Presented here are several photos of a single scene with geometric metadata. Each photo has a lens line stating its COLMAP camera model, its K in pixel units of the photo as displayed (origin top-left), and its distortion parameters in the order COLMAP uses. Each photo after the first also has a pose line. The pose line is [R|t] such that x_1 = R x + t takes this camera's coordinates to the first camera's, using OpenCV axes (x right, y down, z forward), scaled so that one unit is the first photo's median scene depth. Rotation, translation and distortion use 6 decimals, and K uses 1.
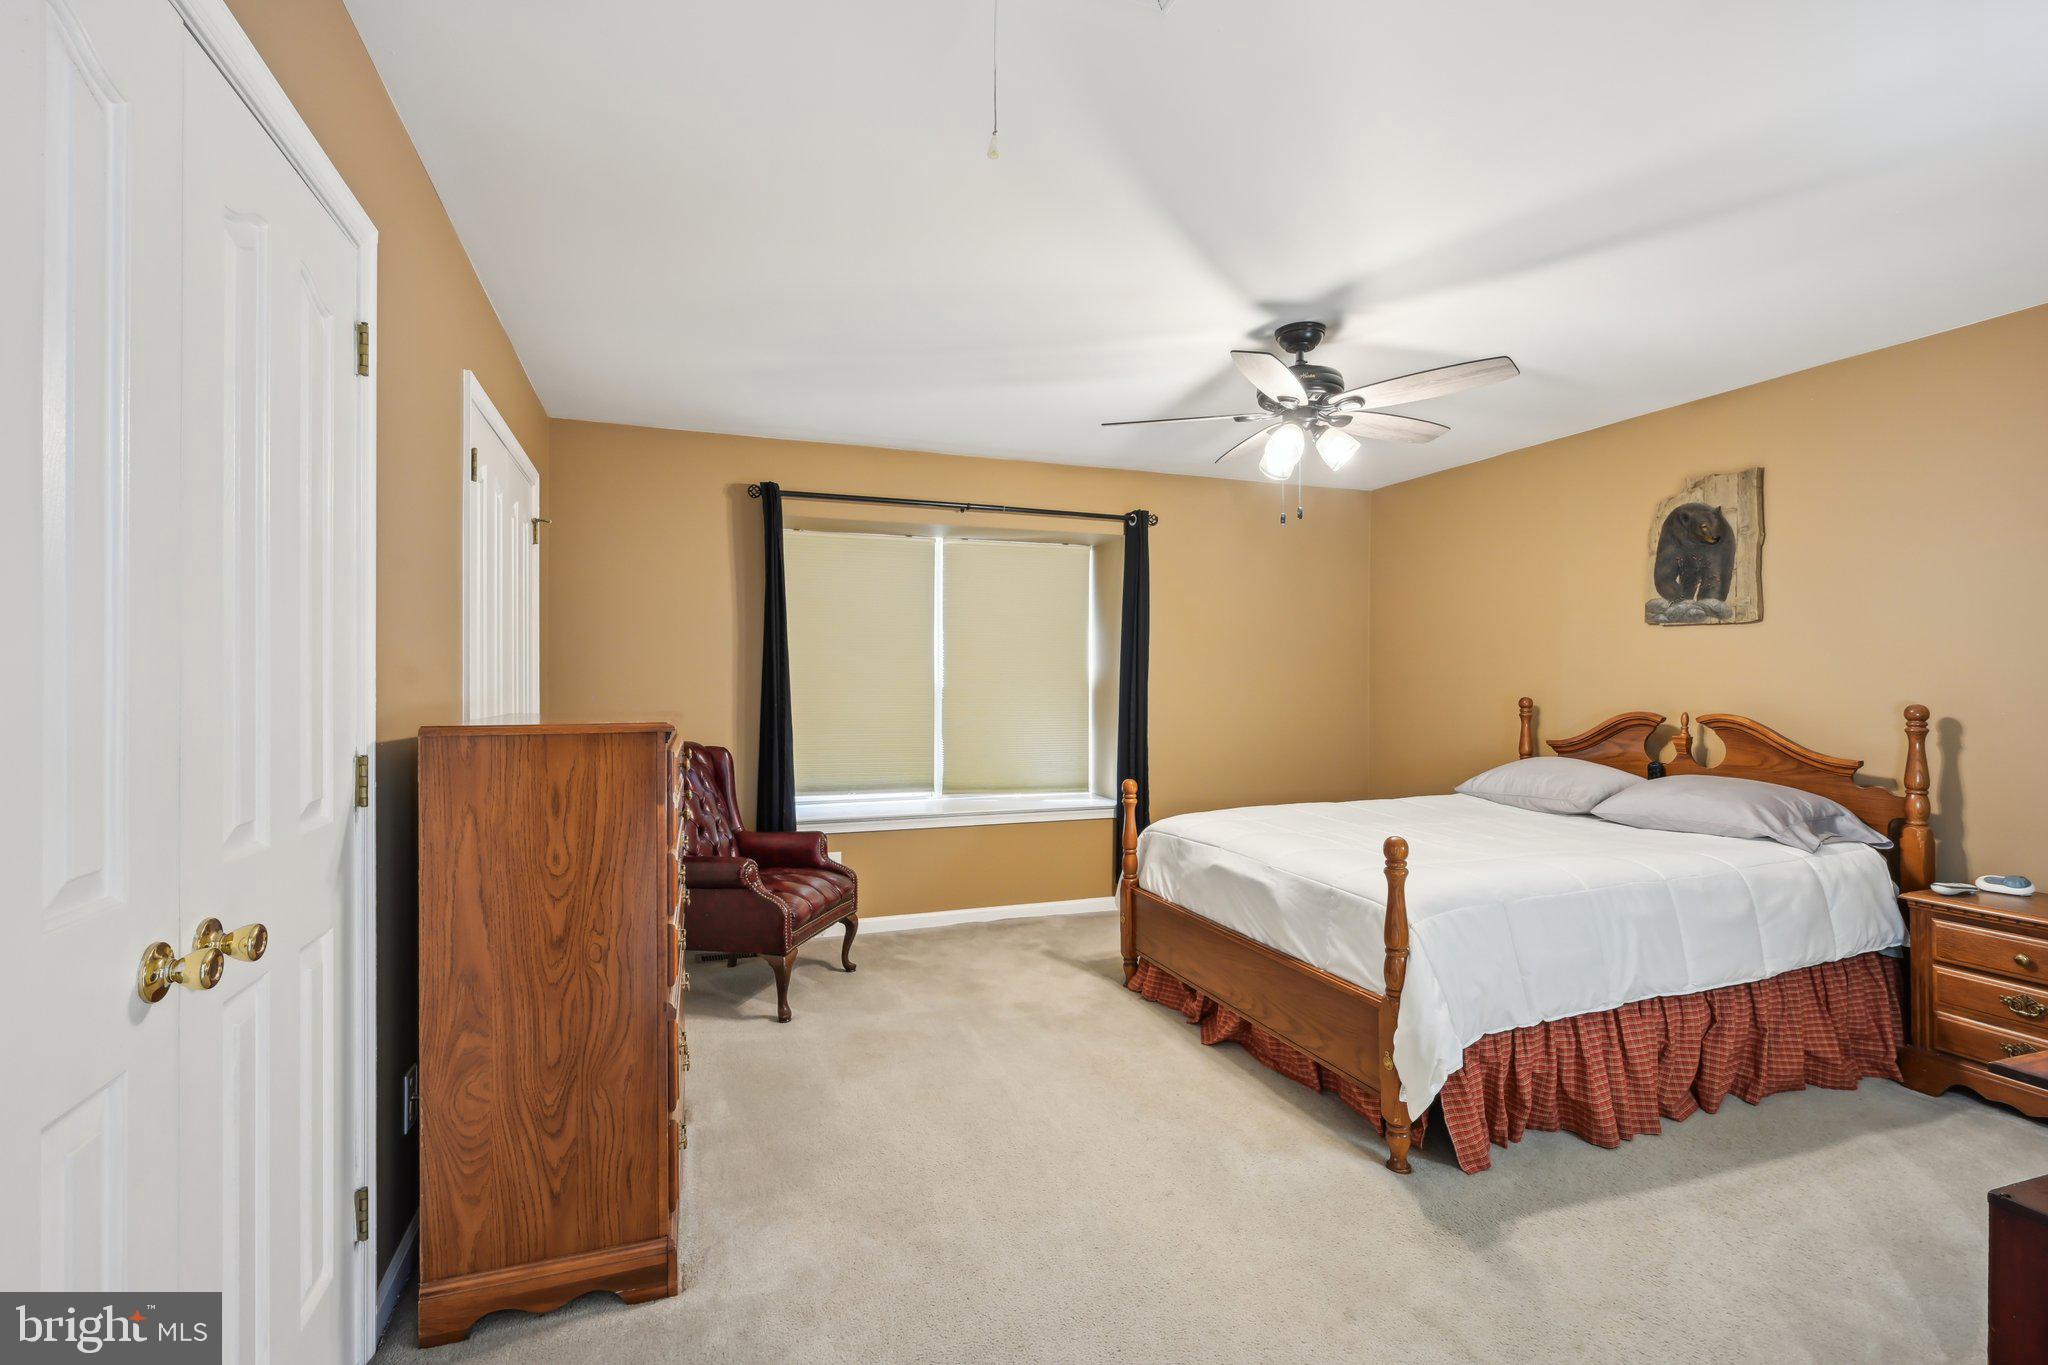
lens RADIAL K [[912.2, 0, 1018.6], [0, 912.2, 684.0], [0, 0, 1]] dist [-0.001666, 0.000278]
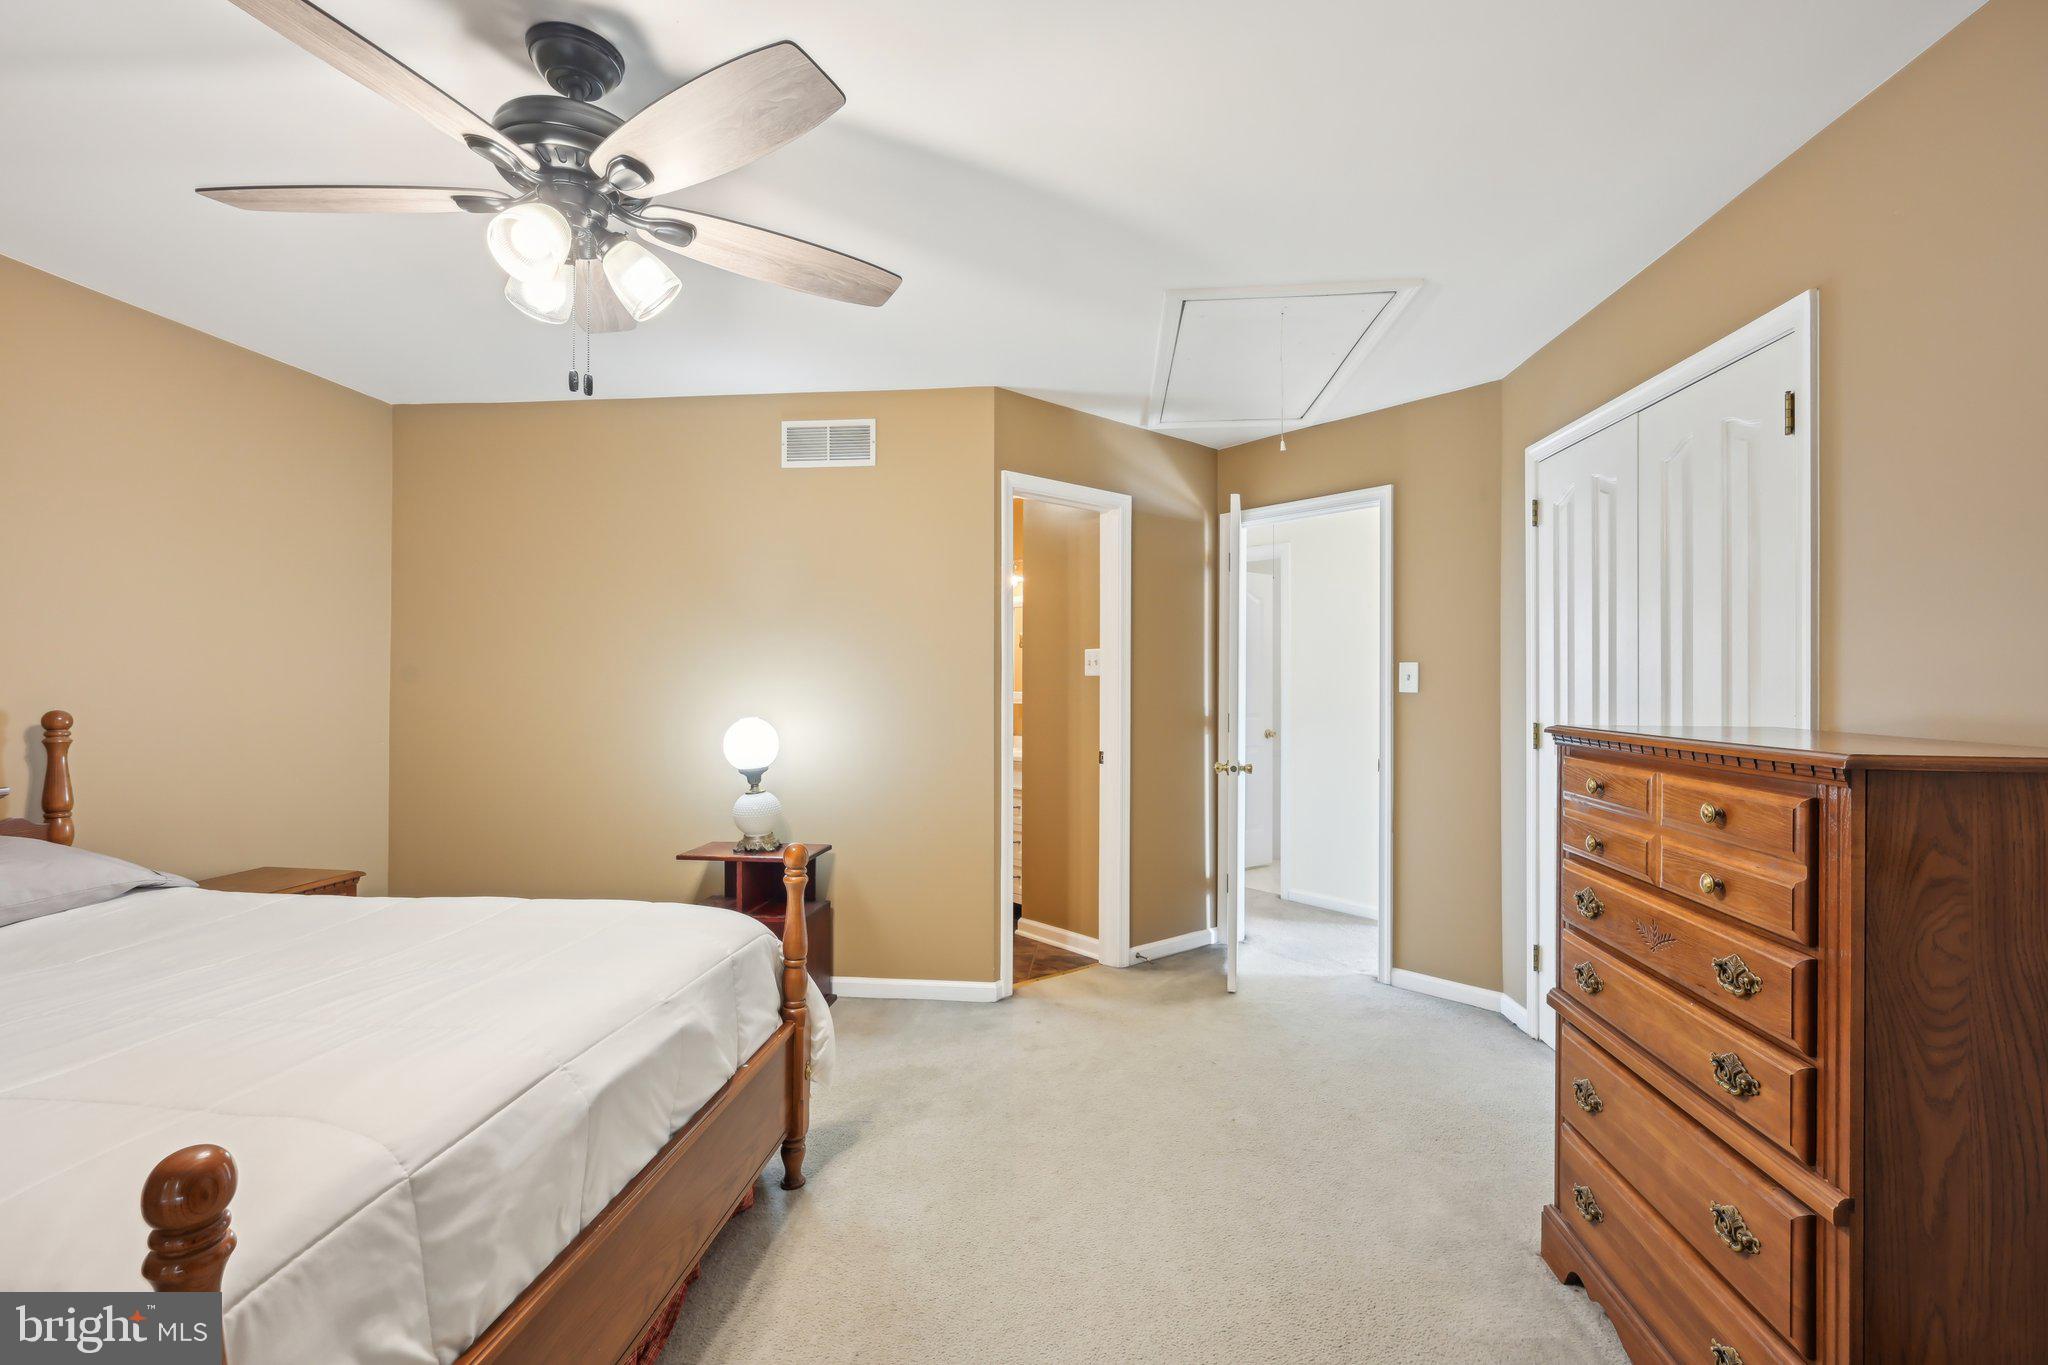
lens RADIAL K [[912.2, 0, 1005.6], [0, 912.2, 682.3], [0, 0, 1]] dist [-0.001666, 0.000278]
pose [[-0.893241, 0.001694, 0.449575, -0.142475], [0.001183, 0.999998, -0.001416, -0.002232], [-0.449577, -0.000733, -0.893241, 1.117686]]
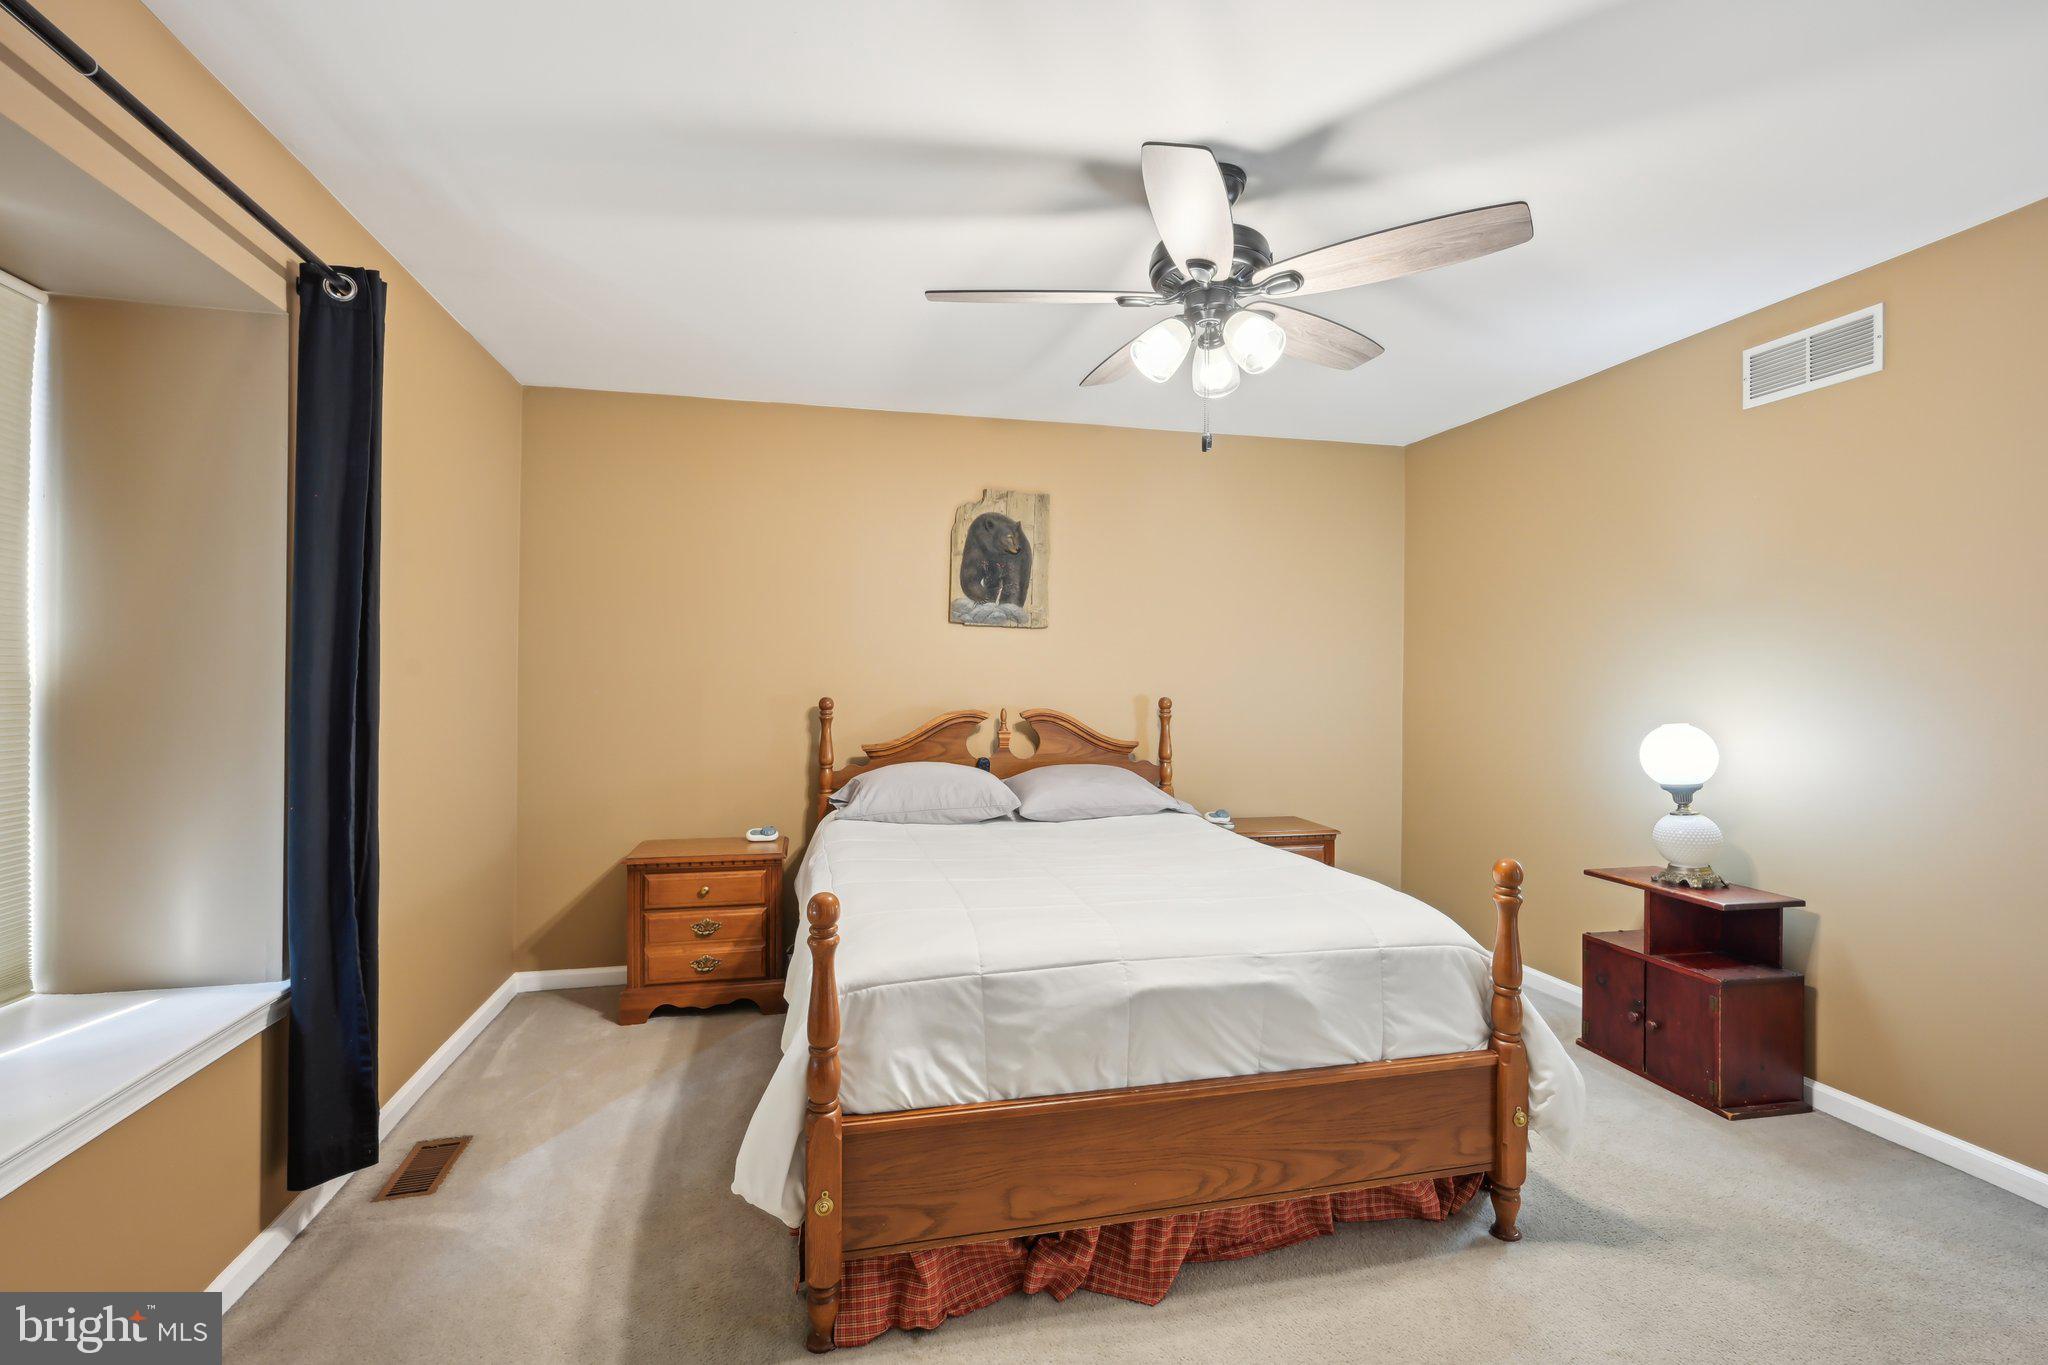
lens RADIAL K [[912.2, 0, 1035.4], [0, 912.2, 673.9], [0, 0, 1]] dist [-0.001666, 0.000278]
pose [[0.115915, 0.007512, 0.993231, -0.326115], [-0.003979, 0.999967, -0.007098, -0.002114], [-0.993251, -0.003129, 0.115942, 0.853079]]
